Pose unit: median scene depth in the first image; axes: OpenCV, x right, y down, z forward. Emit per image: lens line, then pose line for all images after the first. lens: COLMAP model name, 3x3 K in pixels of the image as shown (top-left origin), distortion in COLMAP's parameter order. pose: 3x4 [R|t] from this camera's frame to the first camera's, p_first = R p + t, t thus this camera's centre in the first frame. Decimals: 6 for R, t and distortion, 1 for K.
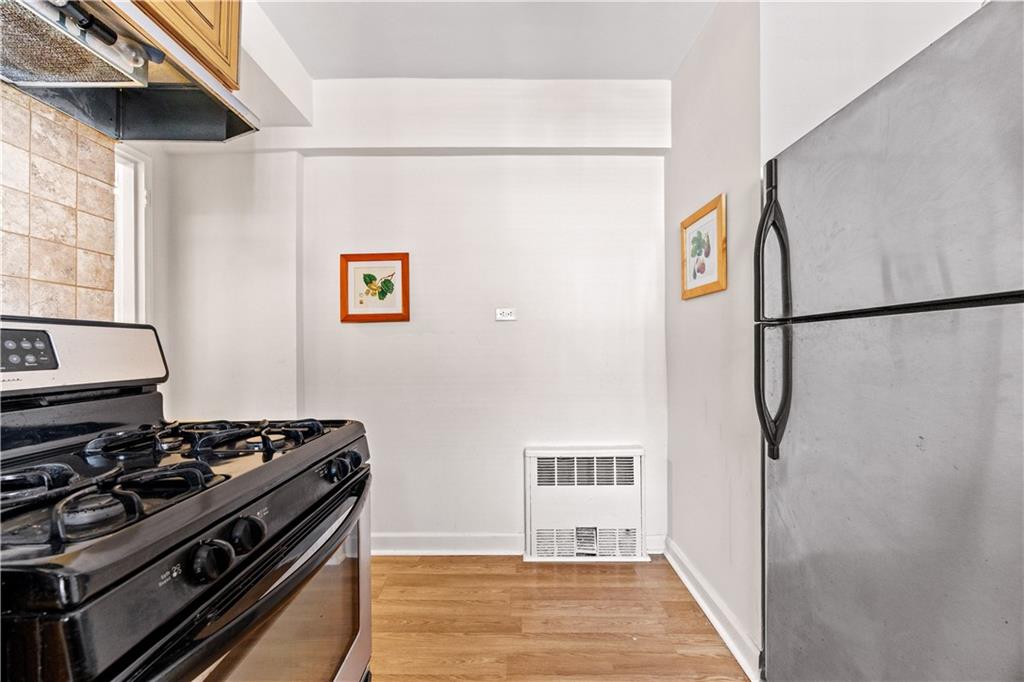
lens RADIAL K [[392.2, 0, 510.0], [0, 392.2, 348.3], [0, 0, 1]] dist [-0.003968, 0.000095]
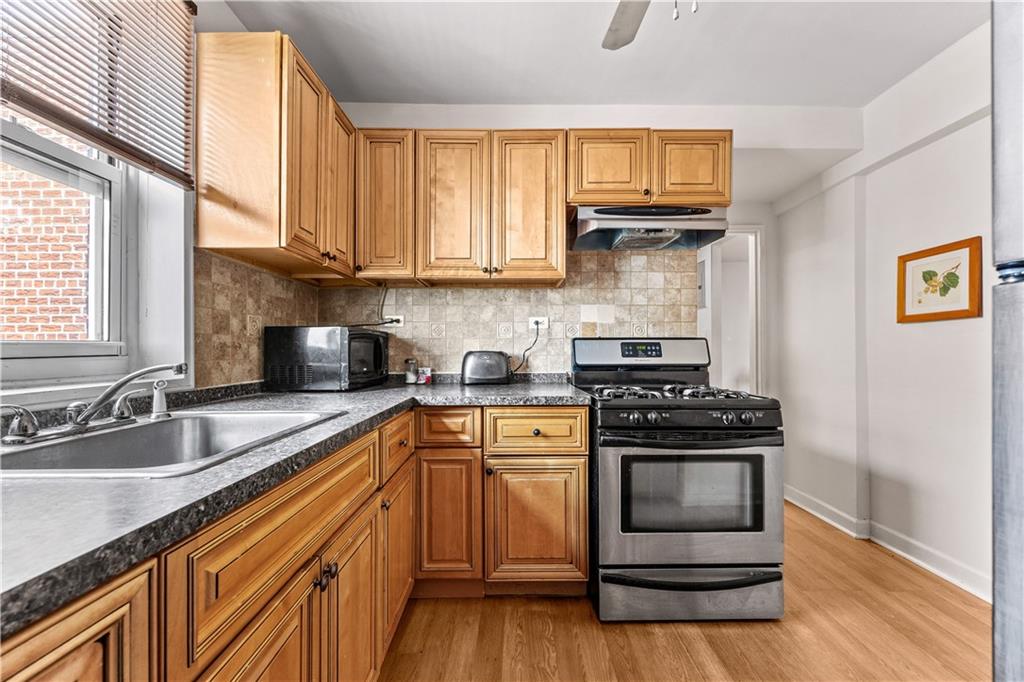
lens RADIAL K [[392.2, 0, 513.3], [0, 392.2, 344.1], [0, 0, 1]] dist [-0.003968, 0.000095]
pose [[0.008811, -0.007566, -0.999933, 0.571499], [-0.000804, 0.999971, -0.007574, -0.005163], [0.999961, 0.000871, 0.008805, -0.003143]]
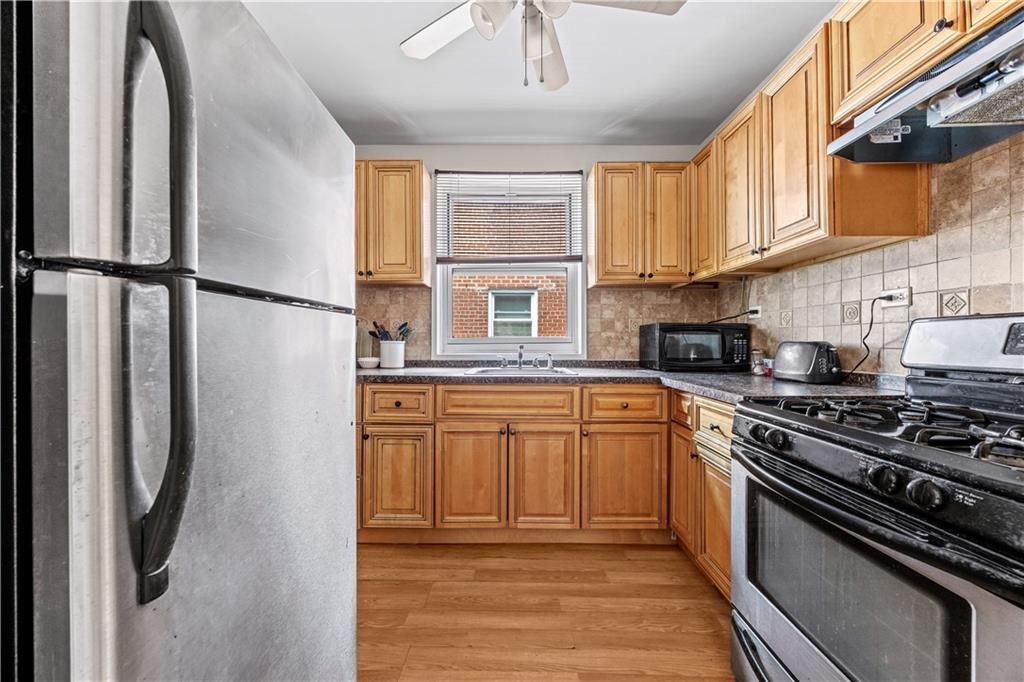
lens RADIAL K [[392.2, 0, 513.7], [0, 392.2, 340.1], [0, 0, 1]] dist [-0.003968, 0.000095]
pose [[-0.999966, 0.003281, -0.007530, 0.164596], [0.003305, 0.999989, -0.003233, 0.003088], [0.007520, -0.003257, -0.999966, 0.777959]]
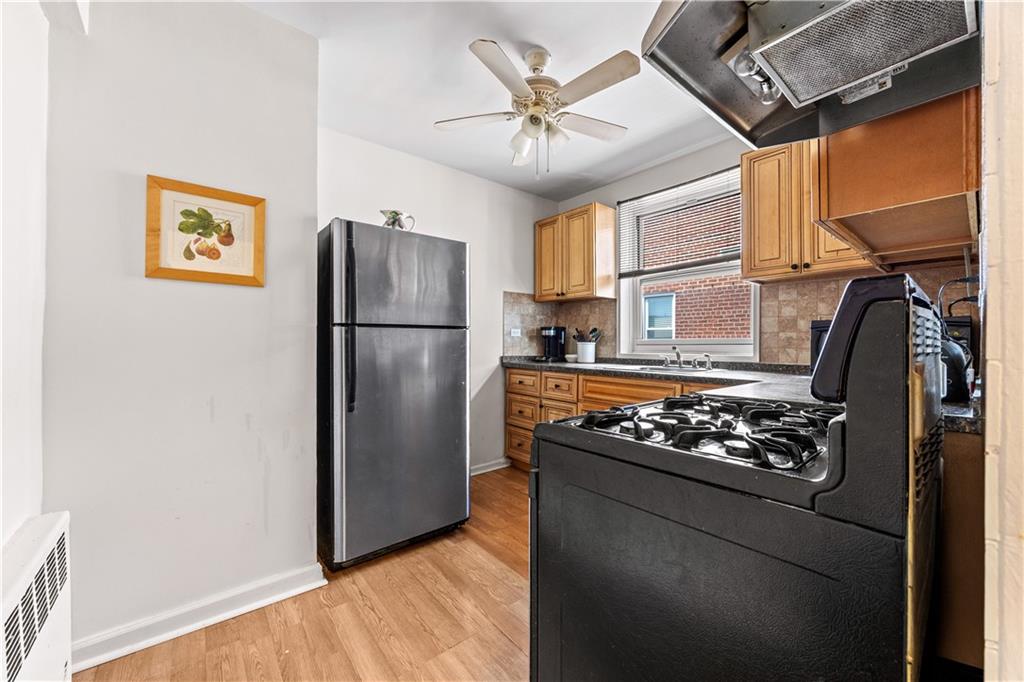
lens RADIAL K [[392.2, 0, 508.7], [0, 392.2, 343.1], [0, 0, 1]] dist [-0.003968, 0.000095]
pose [[-0.643351, 0.002209, 0.765569, -0.517730], [0.002694, 0.999996, -0.000621, 0.003912], [-0.765567, 0.001663, -0.643354, 0.835912]]
